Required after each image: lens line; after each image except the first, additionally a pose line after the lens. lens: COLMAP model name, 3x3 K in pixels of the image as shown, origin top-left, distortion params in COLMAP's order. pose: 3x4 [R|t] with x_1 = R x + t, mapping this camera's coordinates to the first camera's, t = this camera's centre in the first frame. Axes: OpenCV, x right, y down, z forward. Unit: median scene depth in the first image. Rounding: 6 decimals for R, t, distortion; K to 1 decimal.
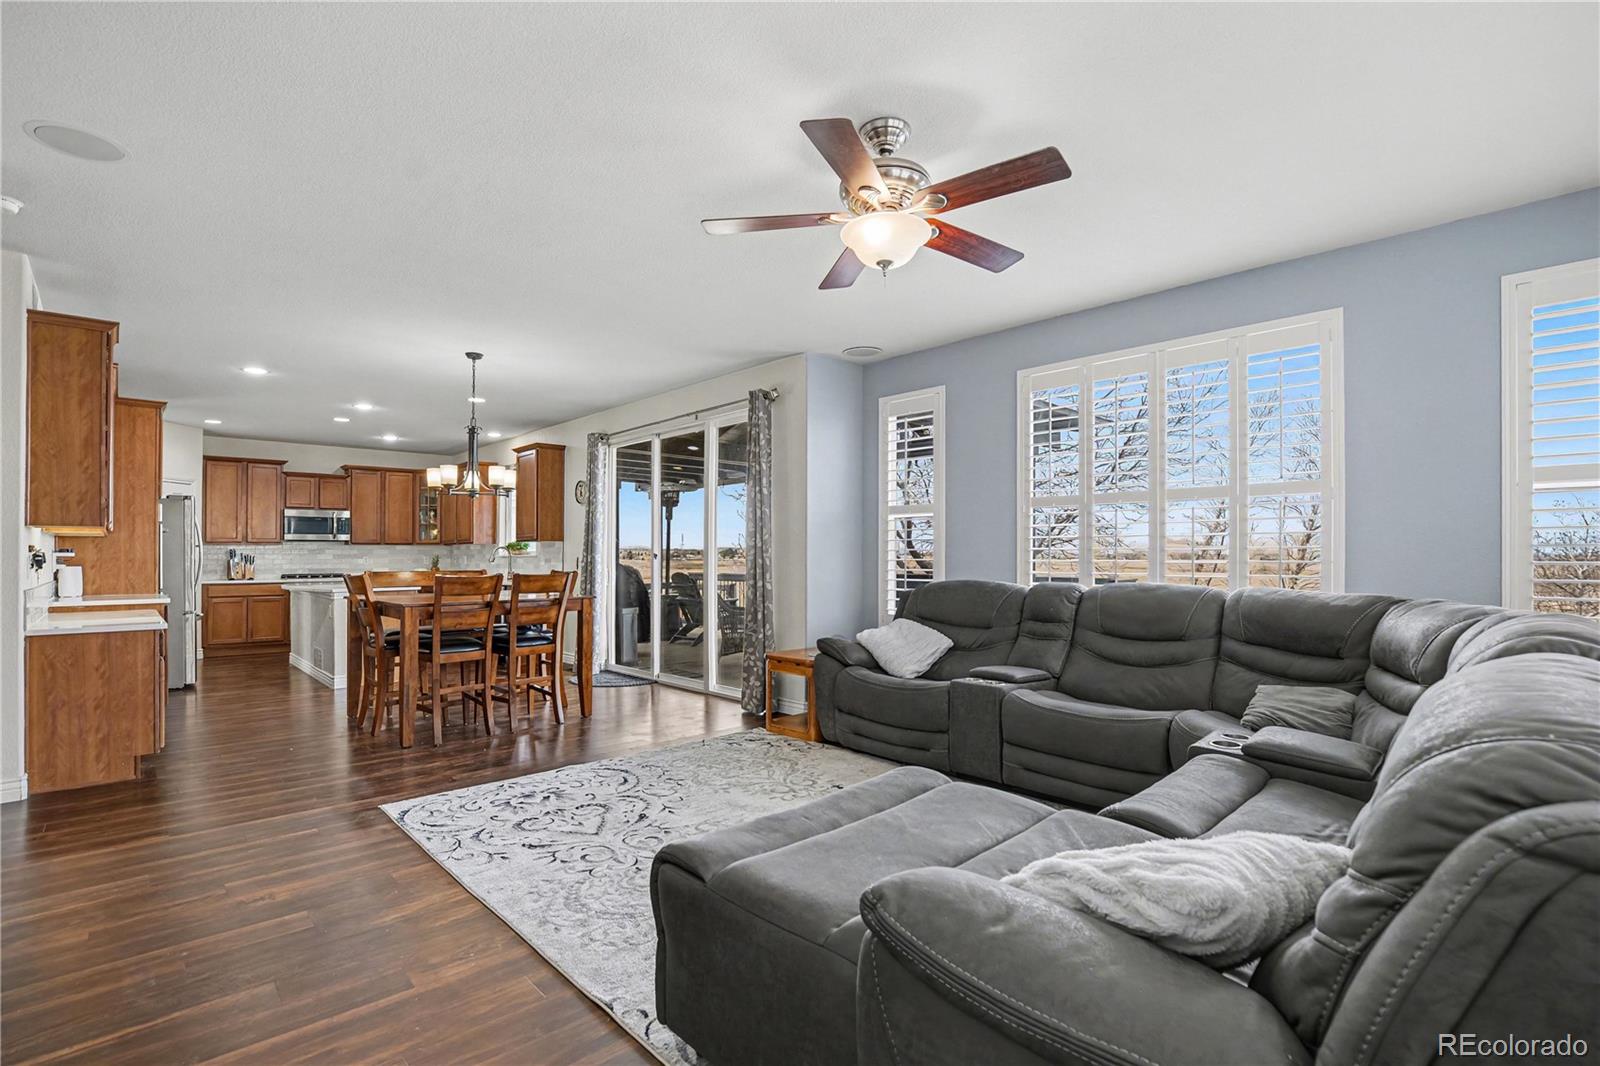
lens RADIAL K [[742.5, 0, 788.2], [0, 742.5, 555.6], [0, 0, 1]] dist [-0.026823, 0.002580]
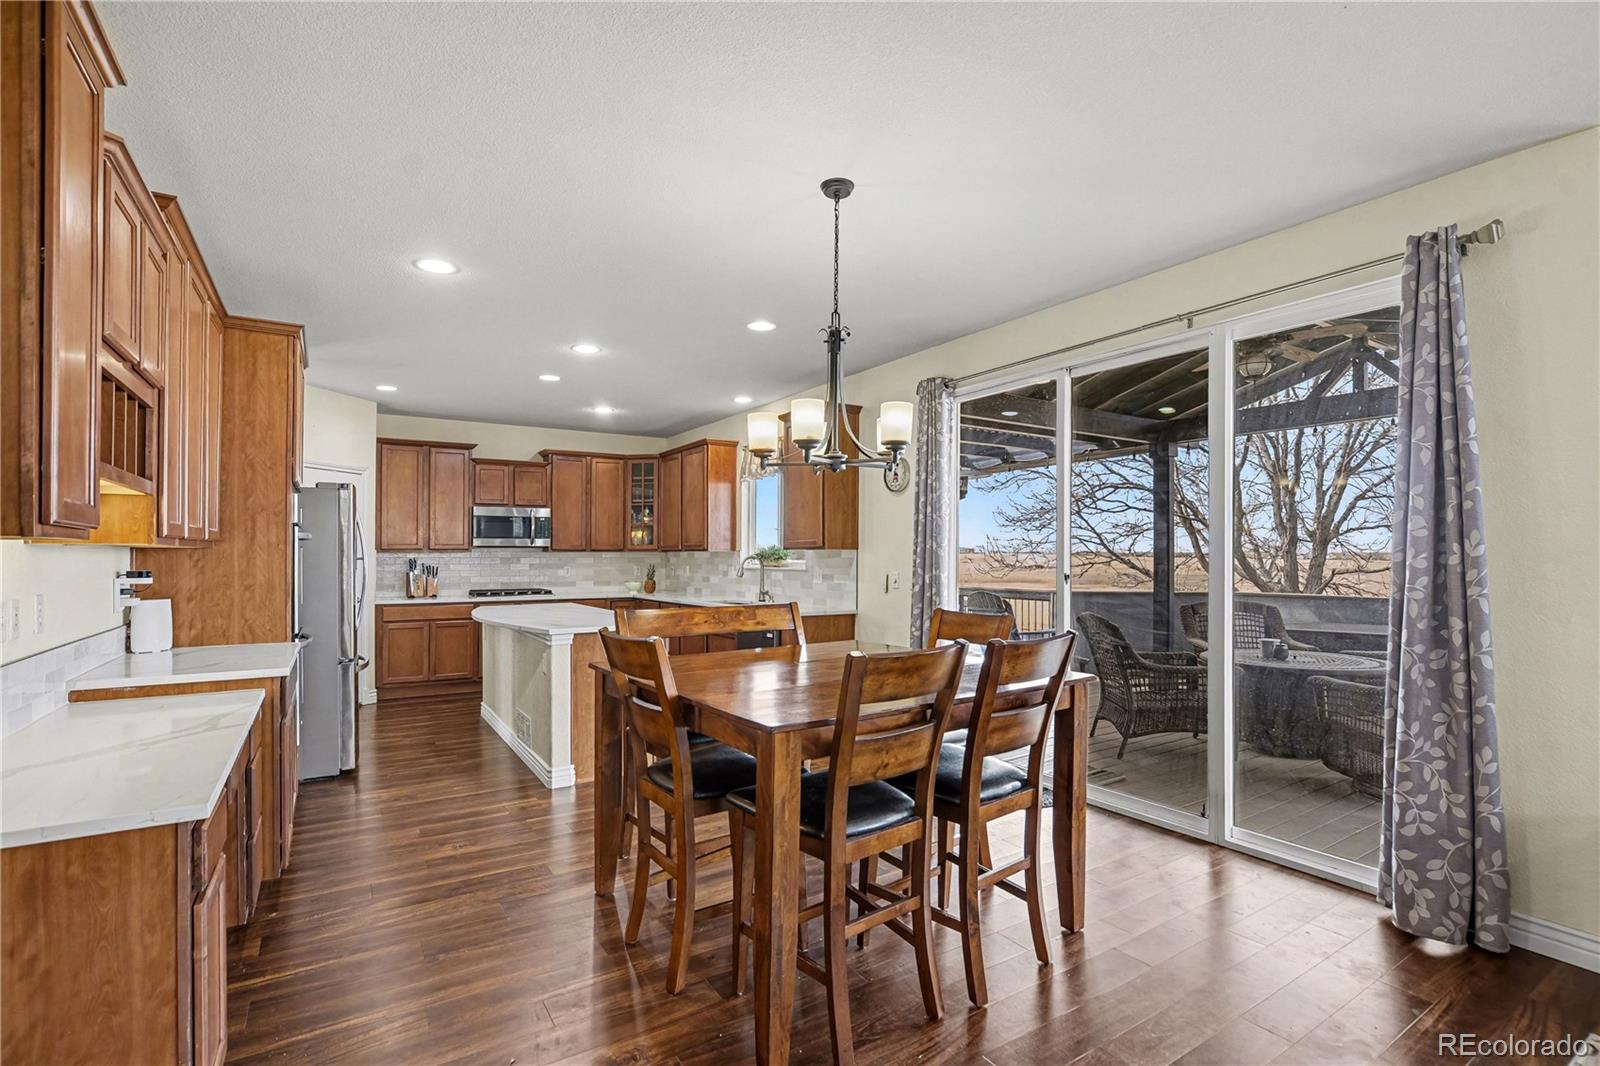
lens RADIAL K [[742.5, 0, 797.1], [0, 742.5, 555.2], [0, 0, 1]] dist [-0.026823, 0.002580]
pose [[0.983986, 0.002219, -0.178232, -0.232685], [-0.002097, 0.999997, 0.000870, -0.014488], [0.178233, -0.000482, 0.983988, 0.323476]]
